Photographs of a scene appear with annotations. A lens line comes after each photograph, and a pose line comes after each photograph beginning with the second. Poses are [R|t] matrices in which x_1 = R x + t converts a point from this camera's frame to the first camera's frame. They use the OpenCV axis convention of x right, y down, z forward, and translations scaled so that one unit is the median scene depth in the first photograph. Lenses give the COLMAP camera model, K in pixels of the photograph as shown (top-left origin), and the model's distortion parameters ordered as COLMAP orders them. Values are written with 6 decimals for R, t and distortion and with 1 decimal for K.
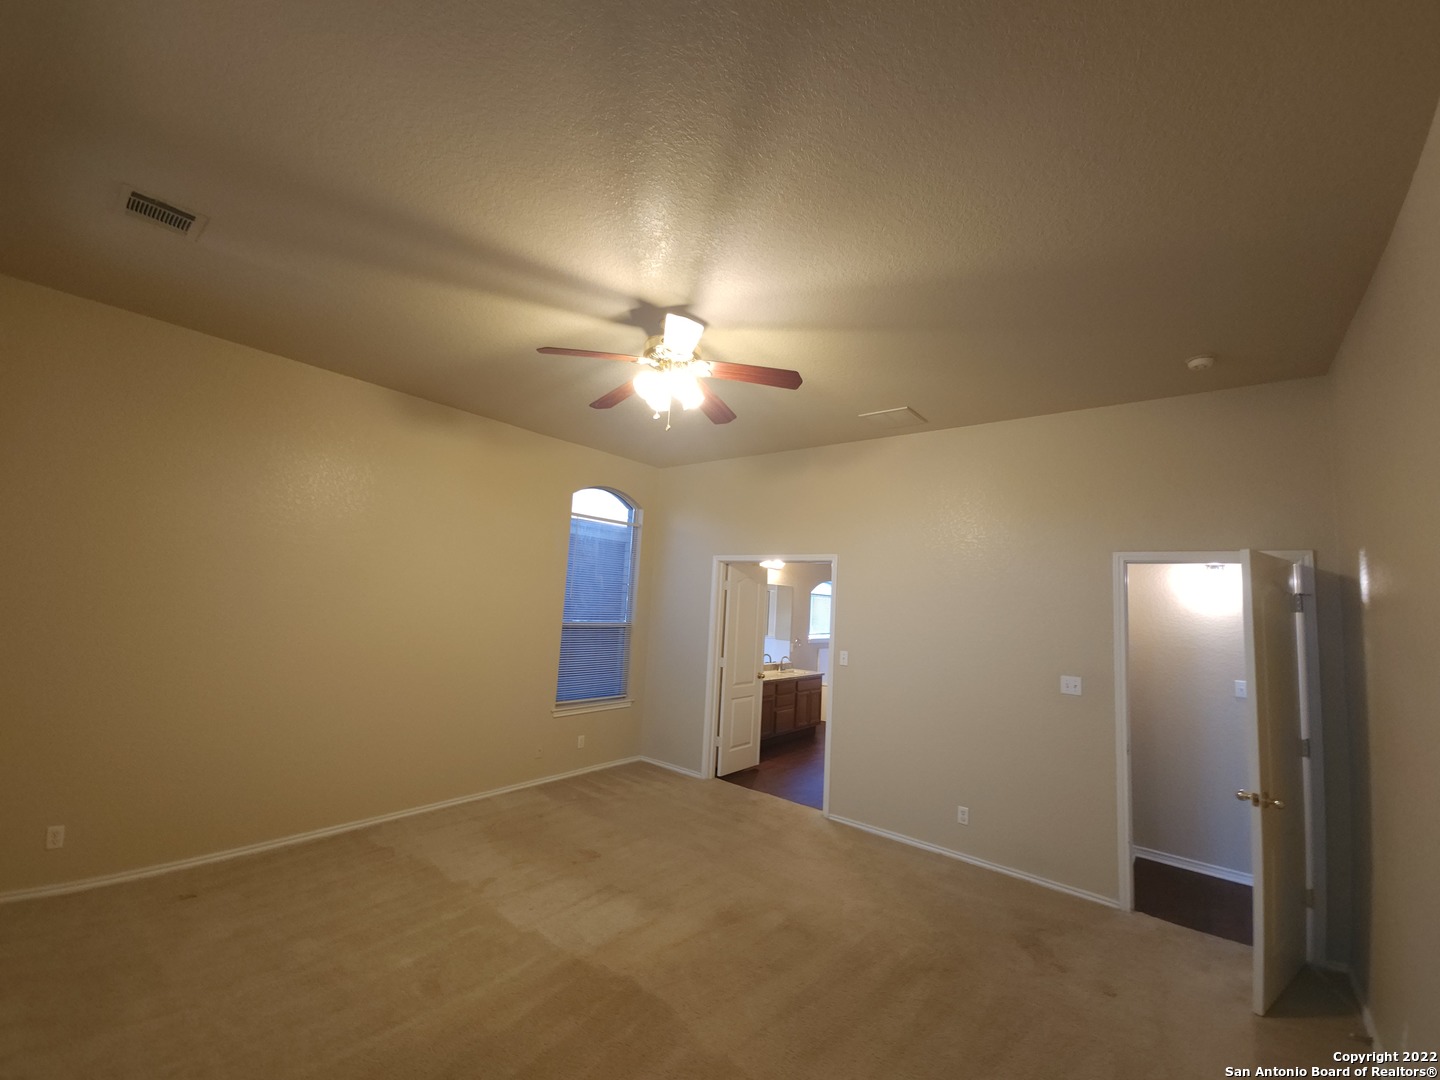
lens RADIAL K [[585.8, 0, 720.0], [0, 585.8, 540.0], [0, 0, 1]] dist [0.000536, -0.007292]
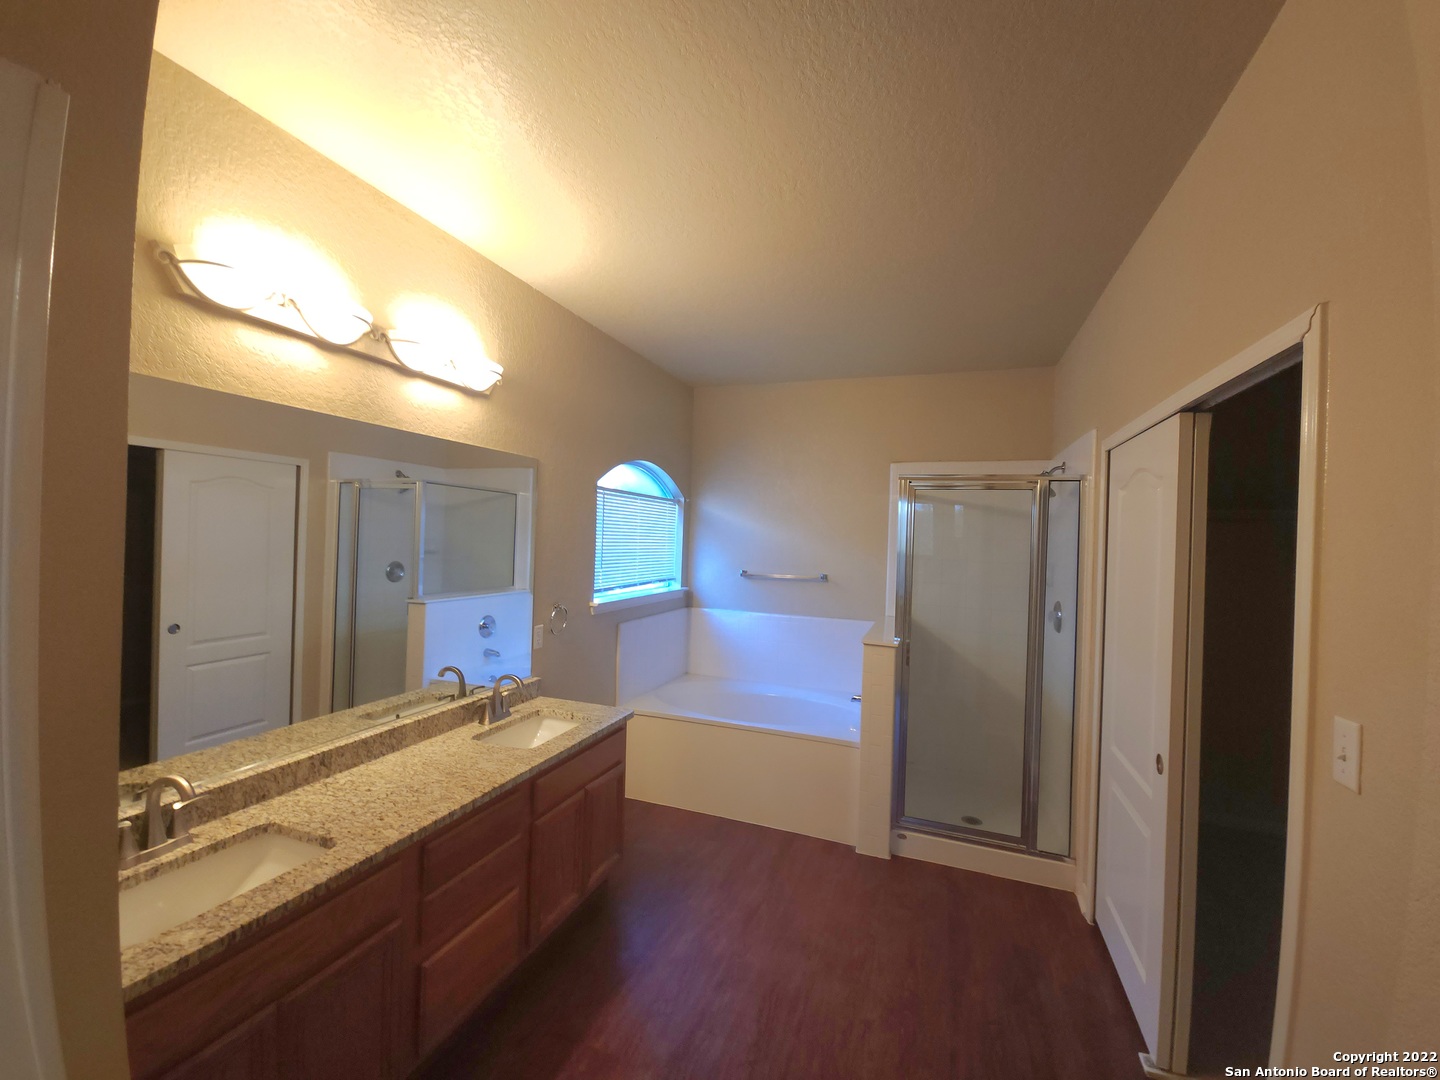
lens RADIAL K [[585.8, 0, 720.0], [0, 585.8, 540.0], [0, 0, 1]] dist [0.000536, -0.007292]
pose [[0.947807, -0.023752, 0.317959, 0.117291], [-0.013294, 0.993411, 0.113837, 0.088673], [-0.318567, -0.112122, 0.941246, 0.659148]]
